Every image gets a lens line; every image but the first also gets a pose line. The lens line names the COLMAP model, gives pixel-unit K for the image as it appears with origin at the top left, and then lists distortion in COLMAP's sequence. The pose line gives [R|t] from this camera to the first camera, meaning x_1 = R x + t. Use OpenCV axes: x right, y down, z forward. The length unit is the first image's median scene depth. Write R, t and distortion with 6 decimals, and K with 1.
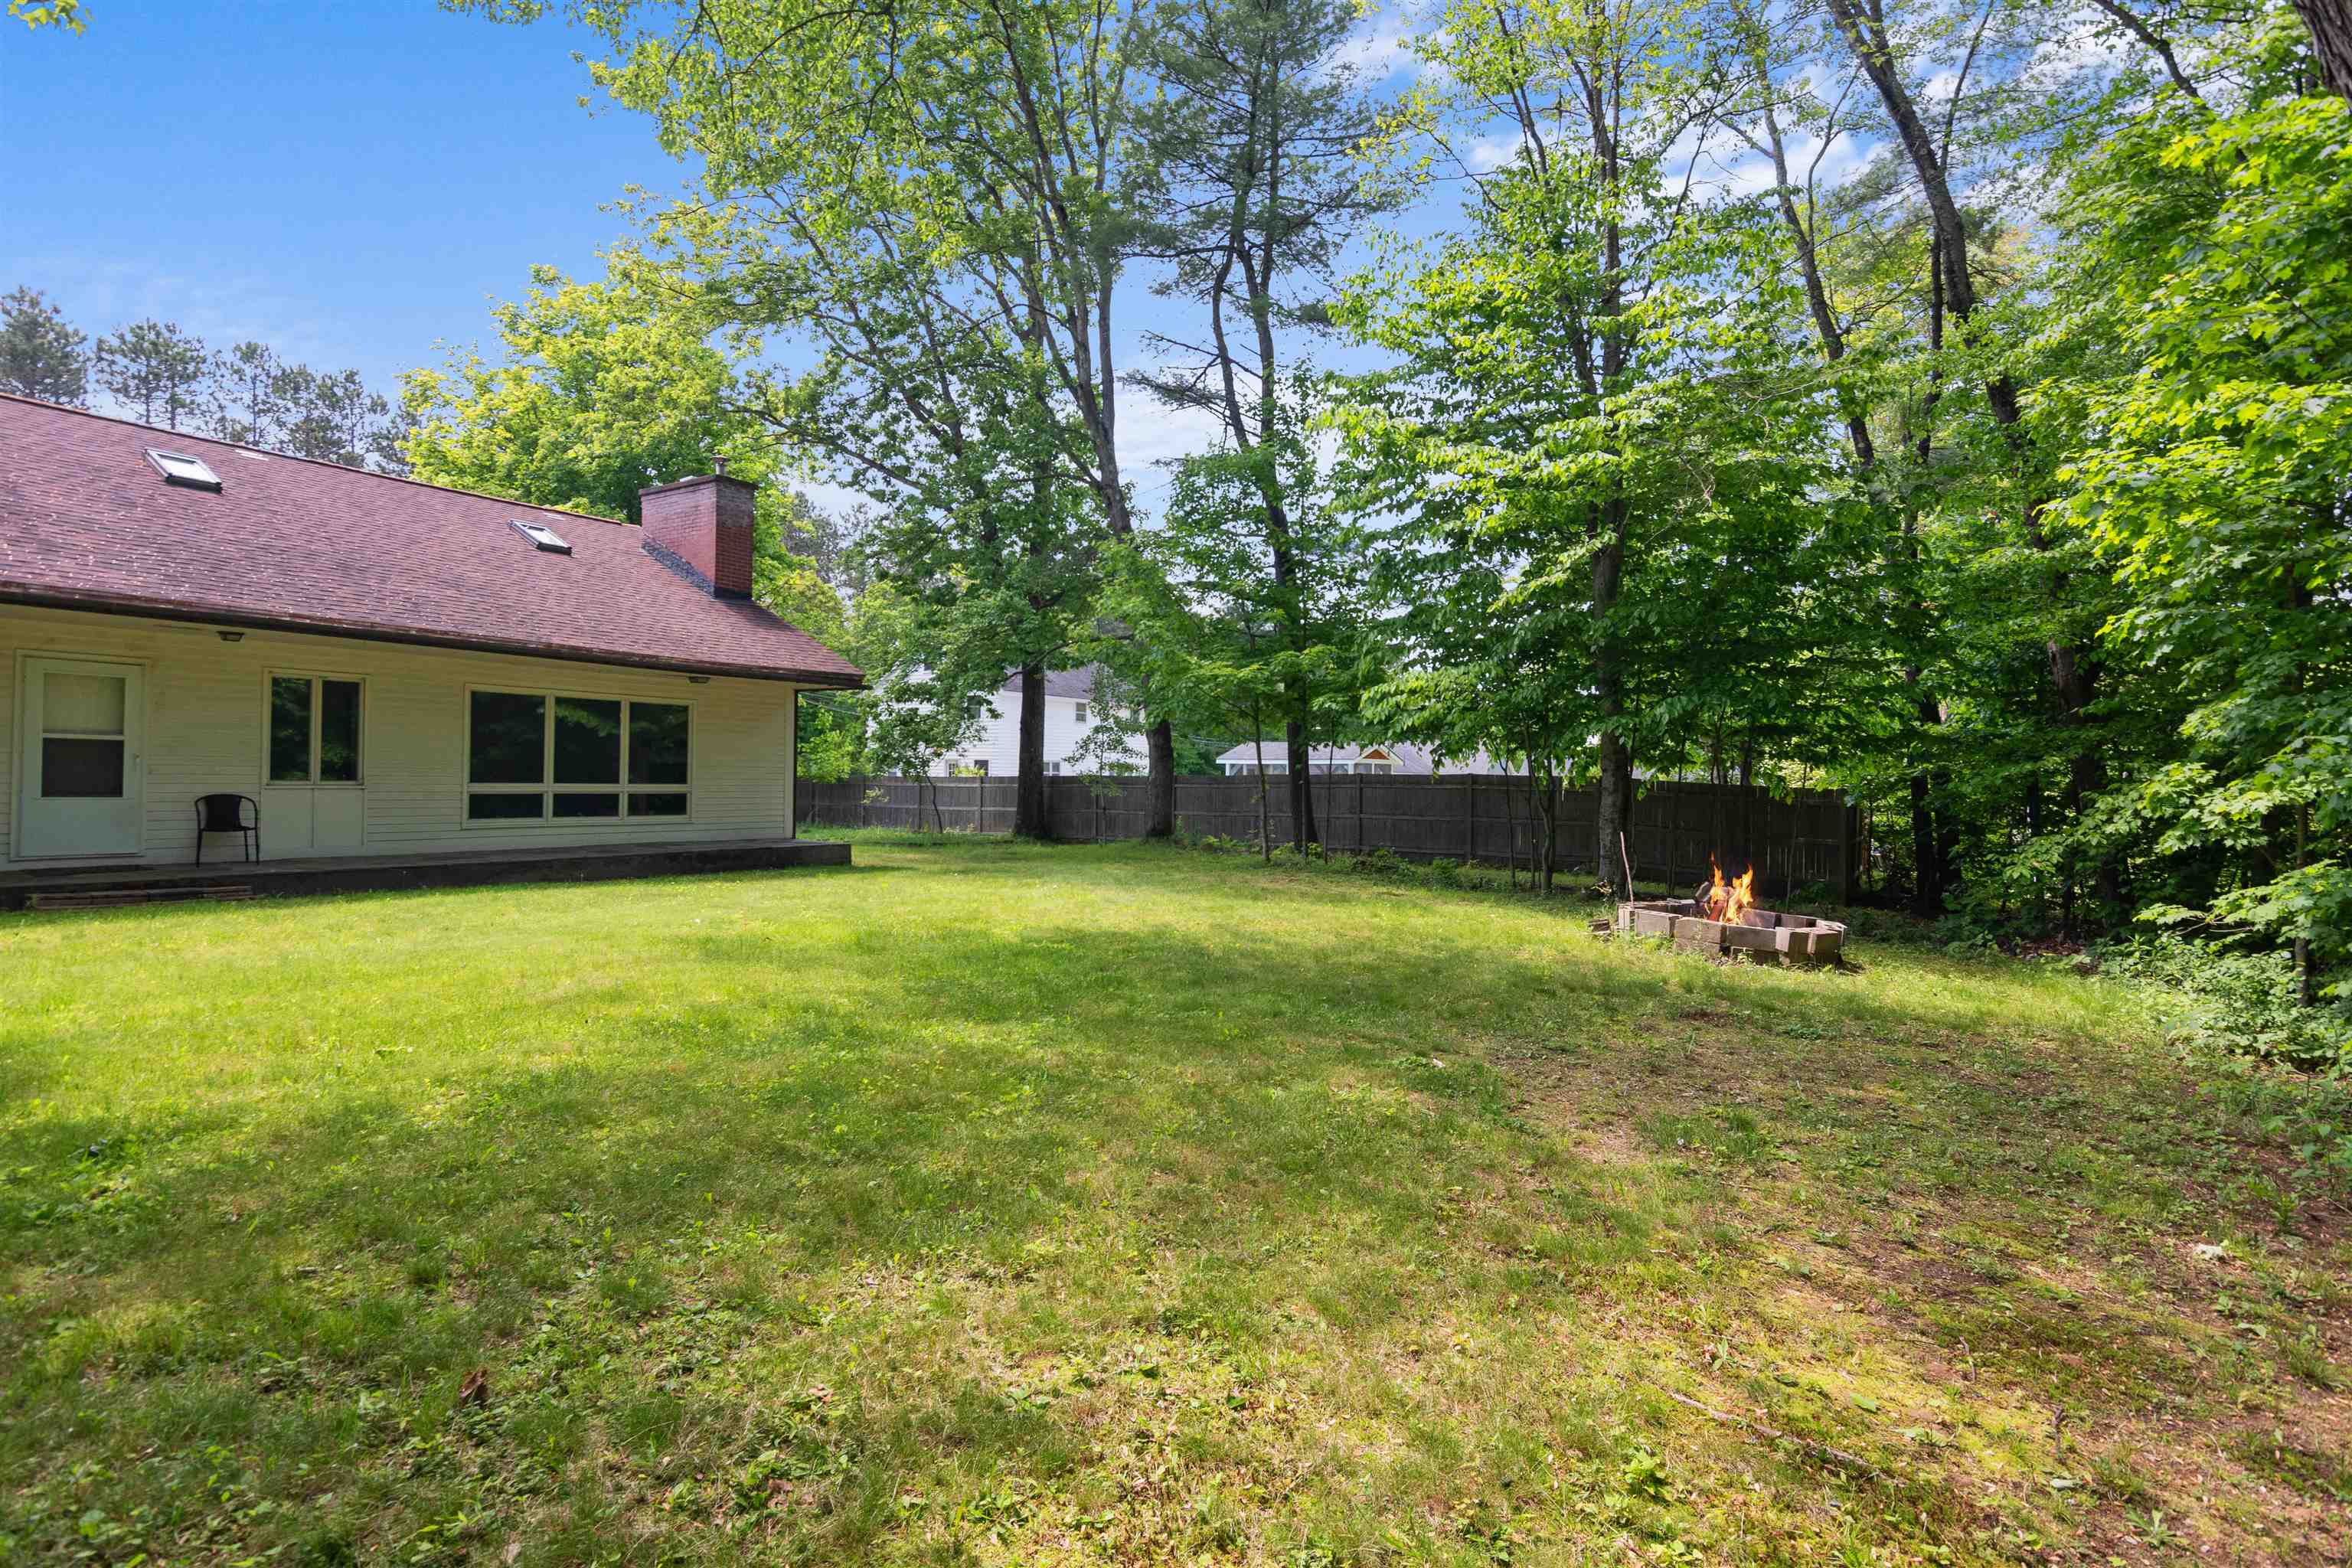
lens RADIAL K [[1146.2, 0, 1172.9], [0, 1146.2, 777.1], [0, 0, 1]] dist [-0.001623, 0.002579]
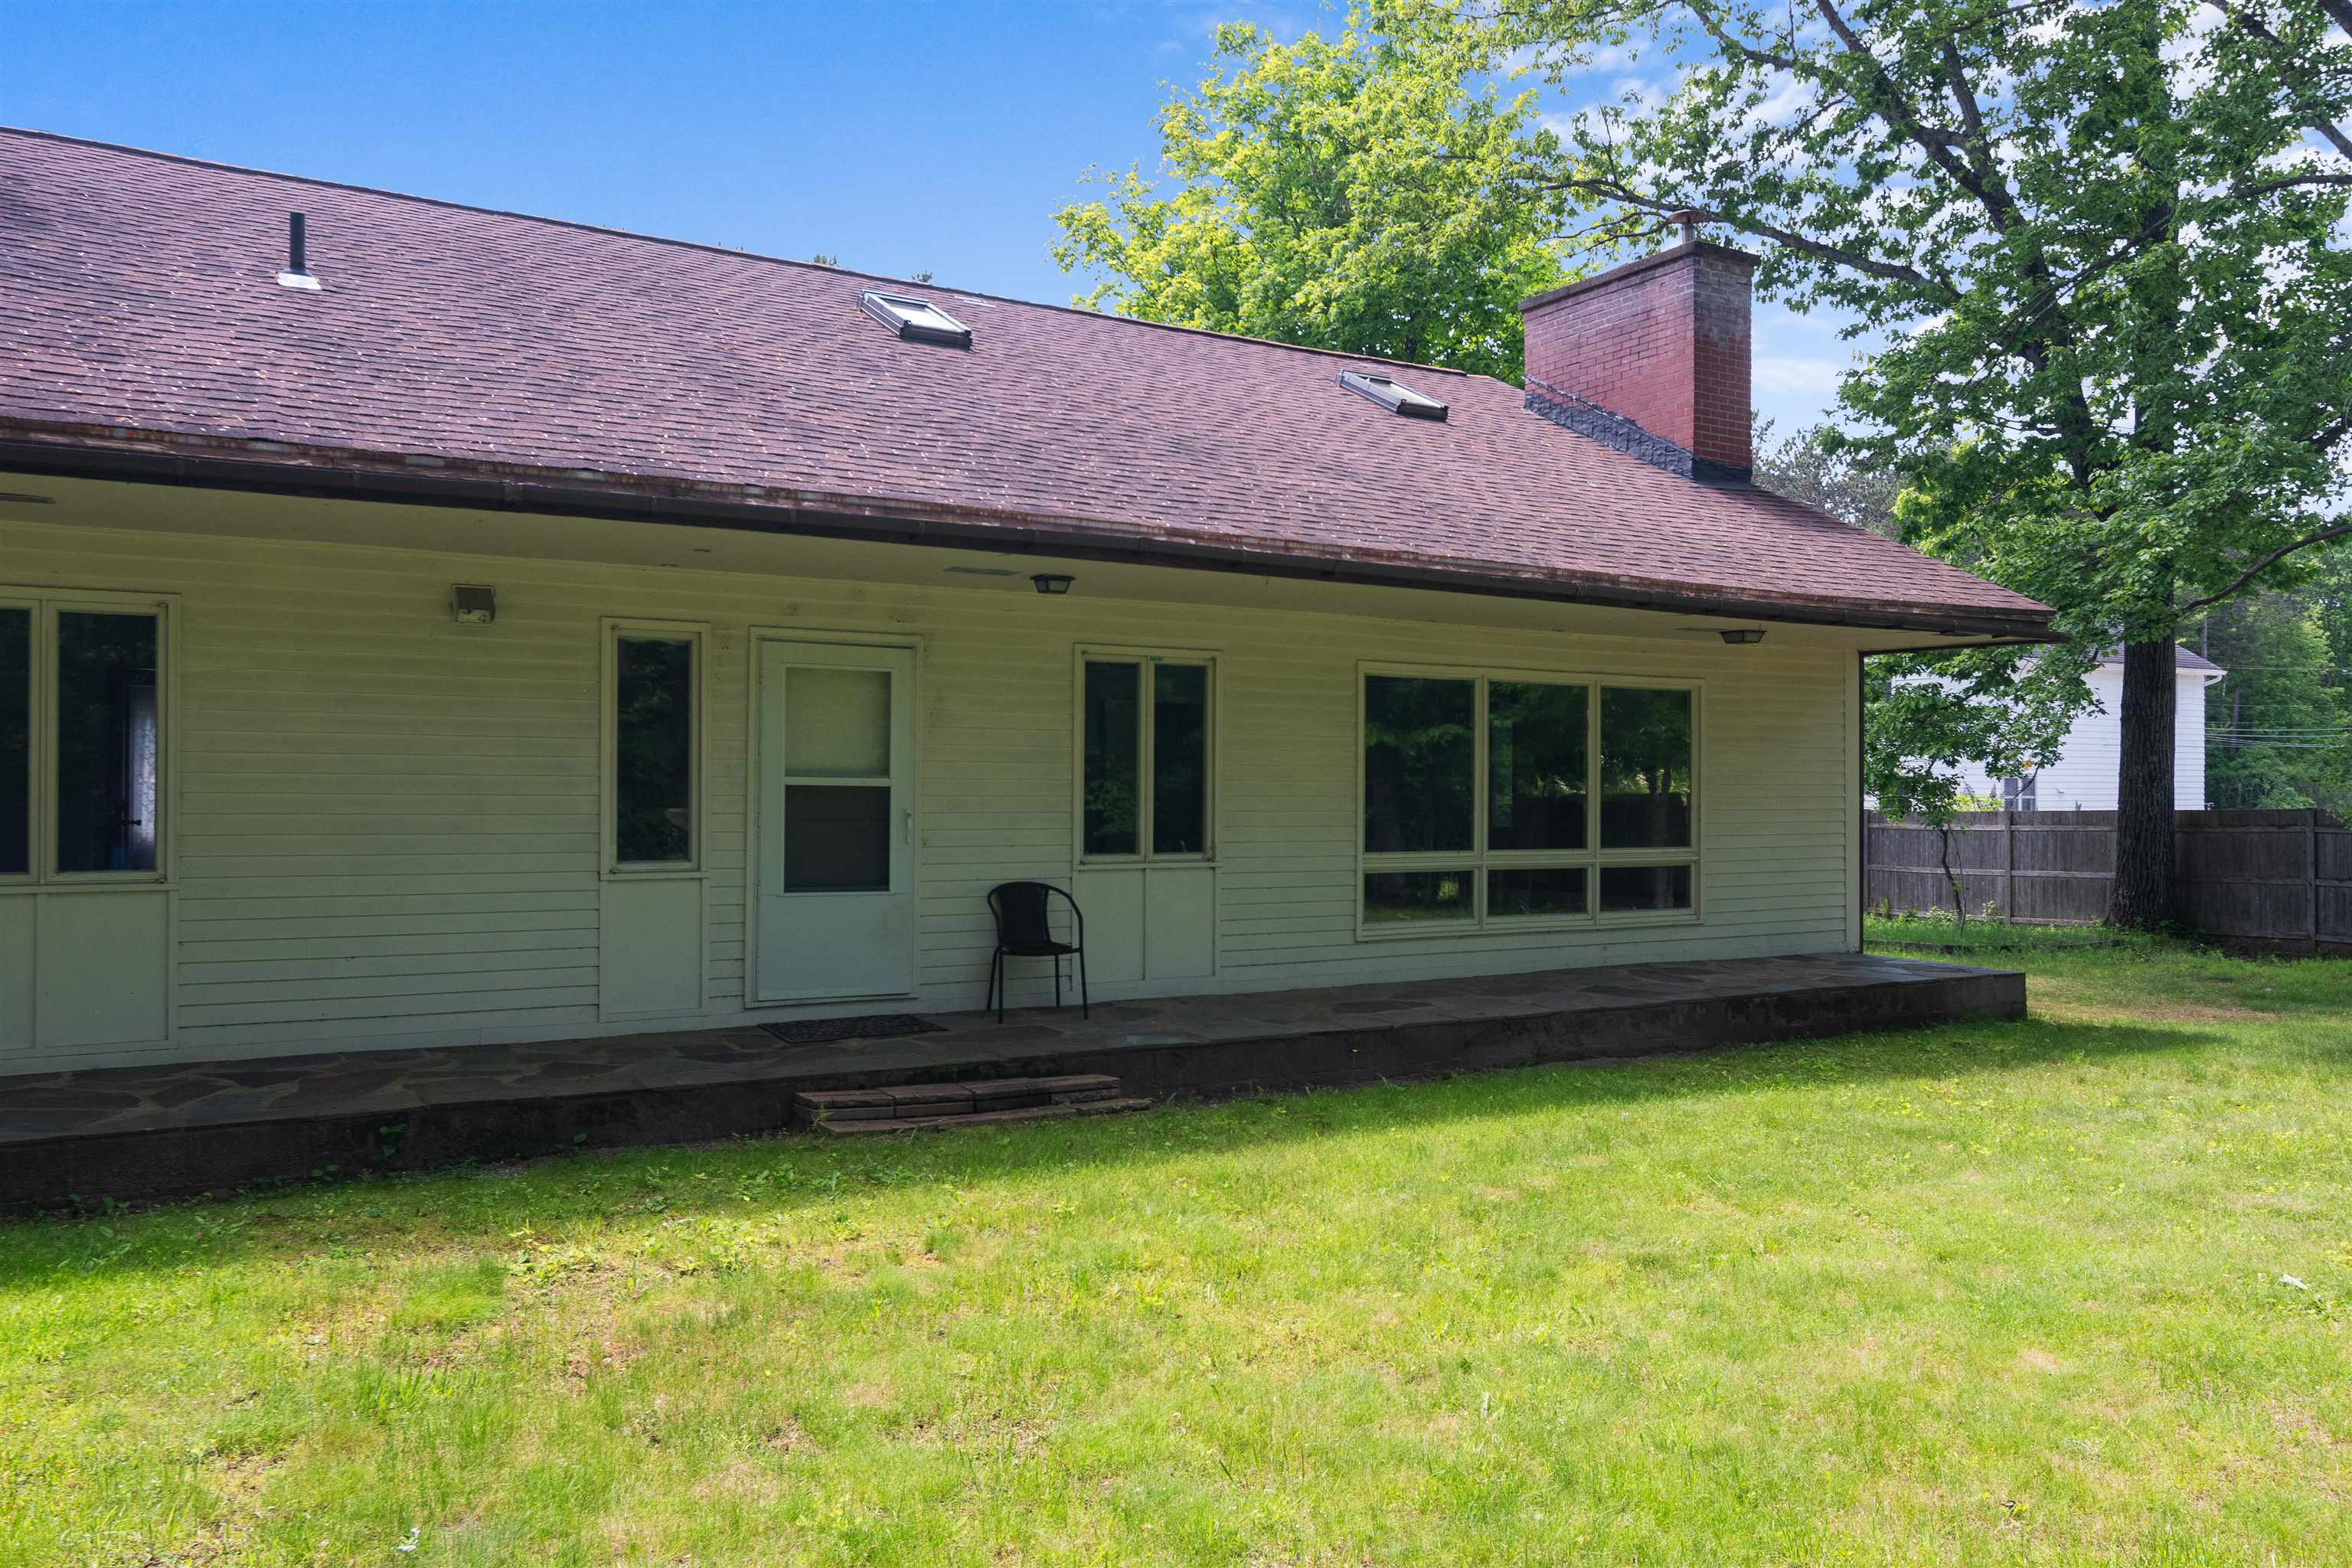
lens RADIAL K [[1726.8, 0, 1173.0], [0, 1726.8, 778.5], [0, 0, 1]] dist [0.000319, 0.001172]
pose [[0.896351, -0.014943, -0.443093, -0.310521], [0.010136, 0.999861, -0.013215, -0.016986], [0.443229, 0.007354, 0.896378, 0.233224]]
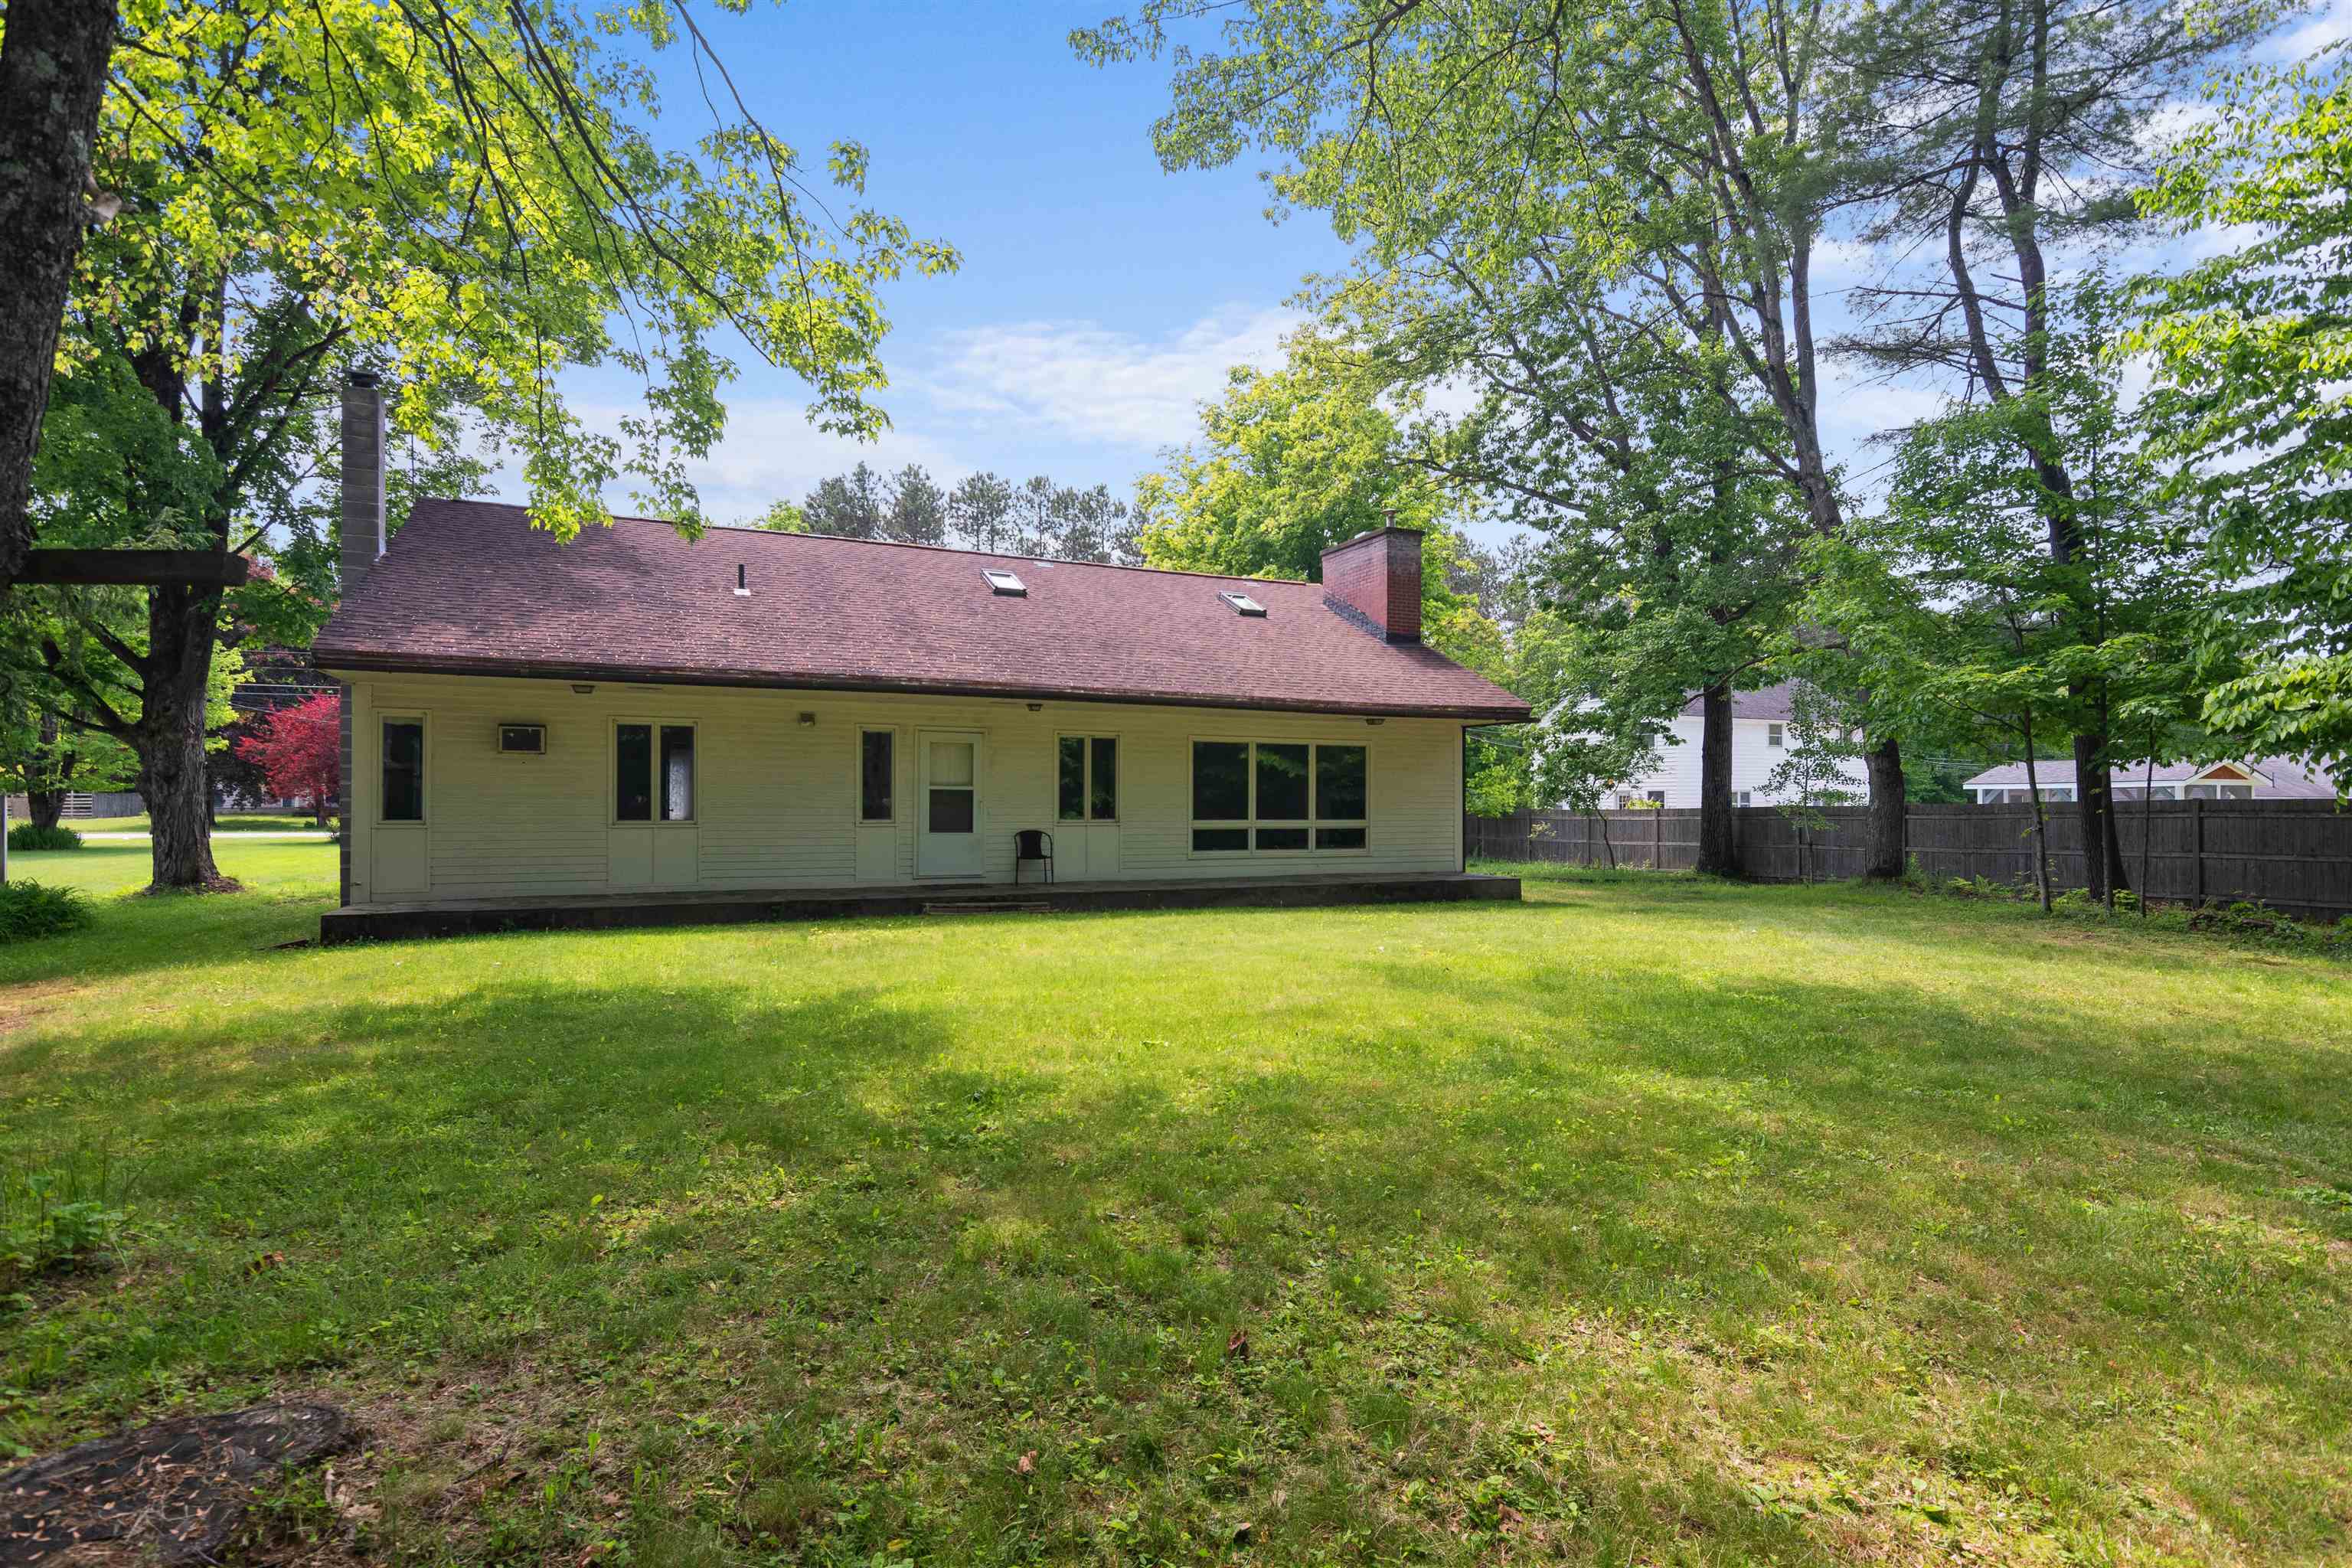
lens RADIAL K [[1146.2, 0, 1163.5], [0, 1146.2, 802.4], [0, 0, 1]] dist [-0.001623, 0.002579]
pose [[0.842646, -0.015422, -0.538246, -0.007362], [0.011393, 0.999877, -0.010813, -0.000608], [0.538347, 0.002980, 0.842718, -0.003654]]
